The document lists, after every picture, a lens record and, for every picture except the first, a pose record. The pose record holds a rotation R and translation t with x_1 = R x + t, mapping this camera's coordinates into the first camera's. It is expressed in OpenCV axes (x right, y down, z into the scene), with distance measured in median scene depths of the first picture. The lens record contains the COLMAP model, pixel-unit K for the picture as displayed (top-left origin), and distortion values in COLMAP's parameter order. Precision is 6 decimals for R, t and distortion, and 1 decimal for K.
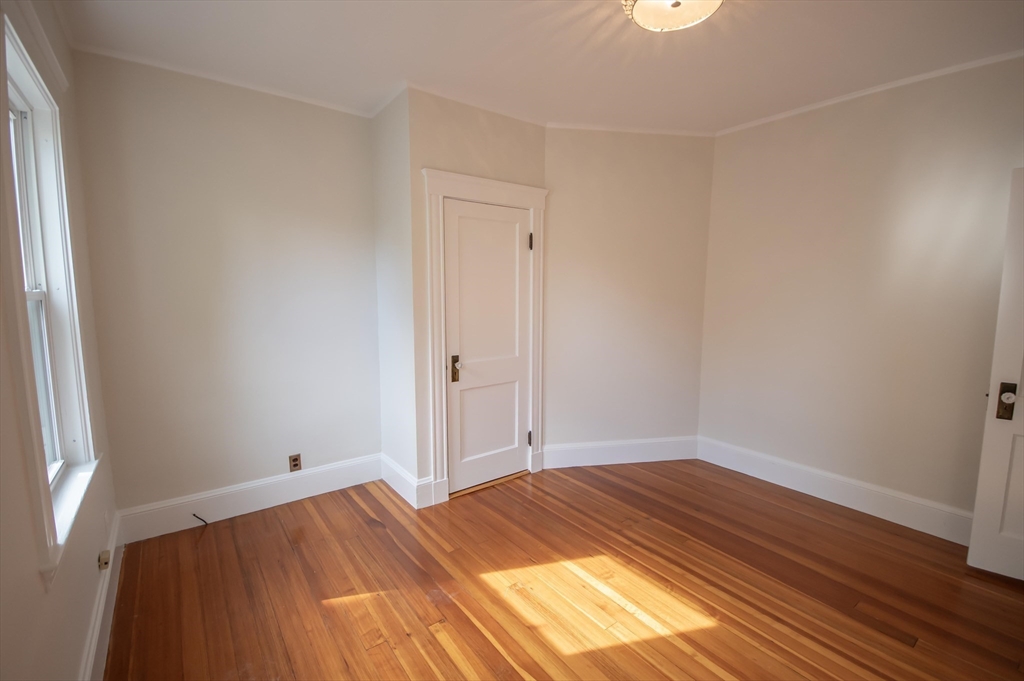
lens RADIAL K [[449.6, 0, 514.2], [0, 449.6, 341.3], [0, 0, 1]] dist [-0.002729, -0.000196]
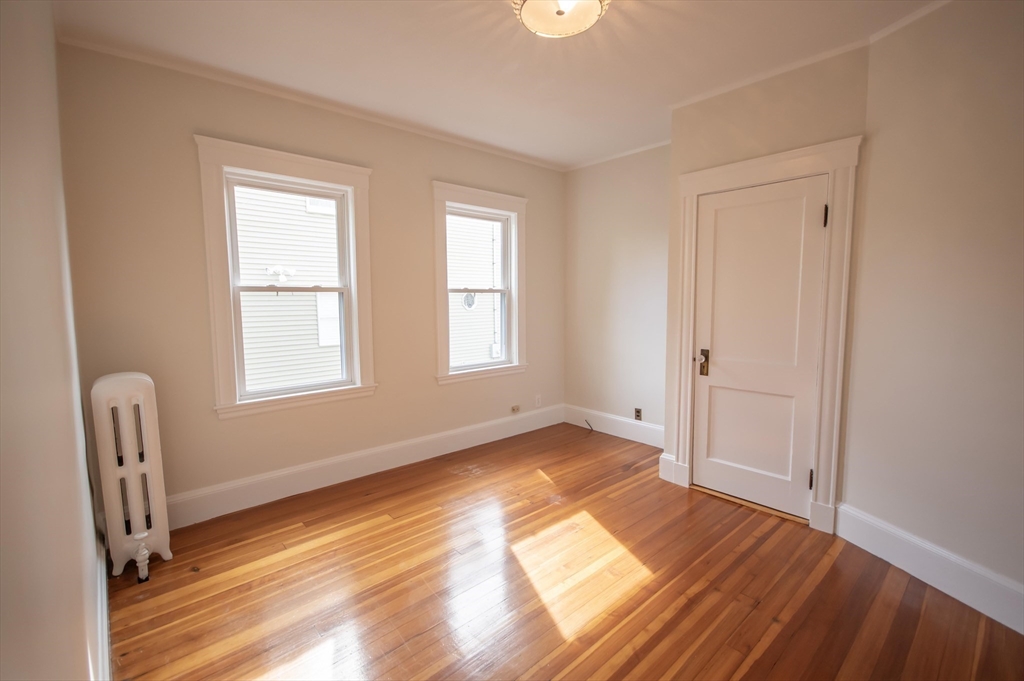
lens RADIAL K [[455.3, 0, 512.0], [0, 455.3, 340.5], [0, 0, 1]] dist [0.003592, 0.000193]
pose [[0.063249, 0.088102, -0.994101, 0.870394], [-0.108110, 0.990839, 0.080935, -0.023763], [0.992125, 0.102353, 0.072194, 0.506346]]
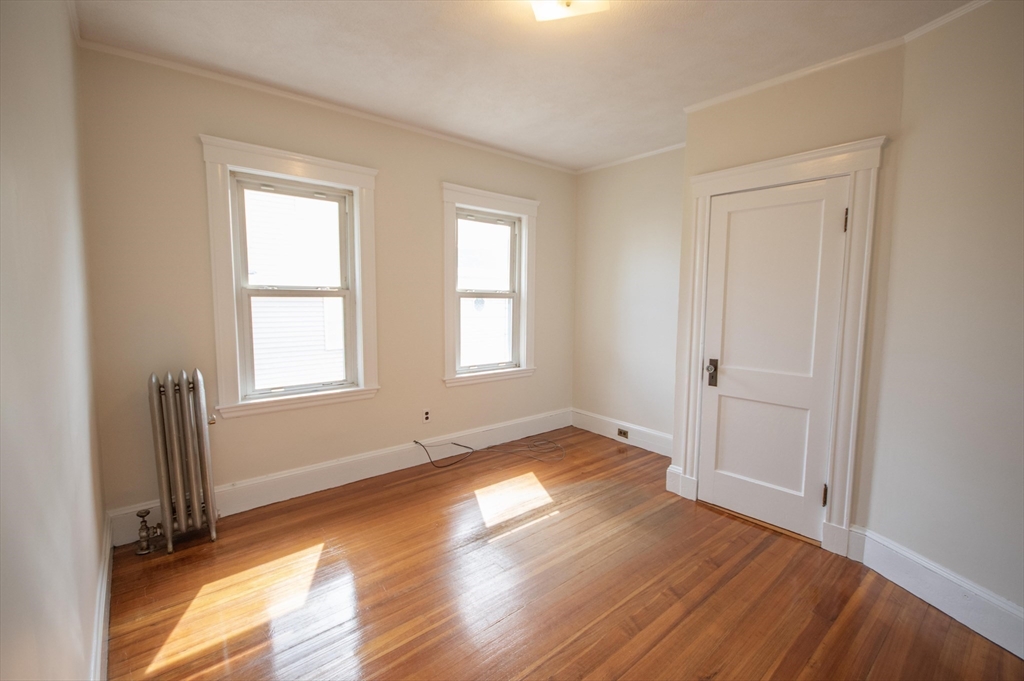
lens RADIAL K [[449.6, 0, 514.2], [0, 449.6, 341.3], [0, 0, 1]] dist [-0.002729, -0.000196]
pose [[0.030760, 0.086486, -0.995778, 0.827720], [-0.123254, 0.988974, 0.082087, -0.030901], [0.991898, 0.120209, 0.041081, 0.540870]]
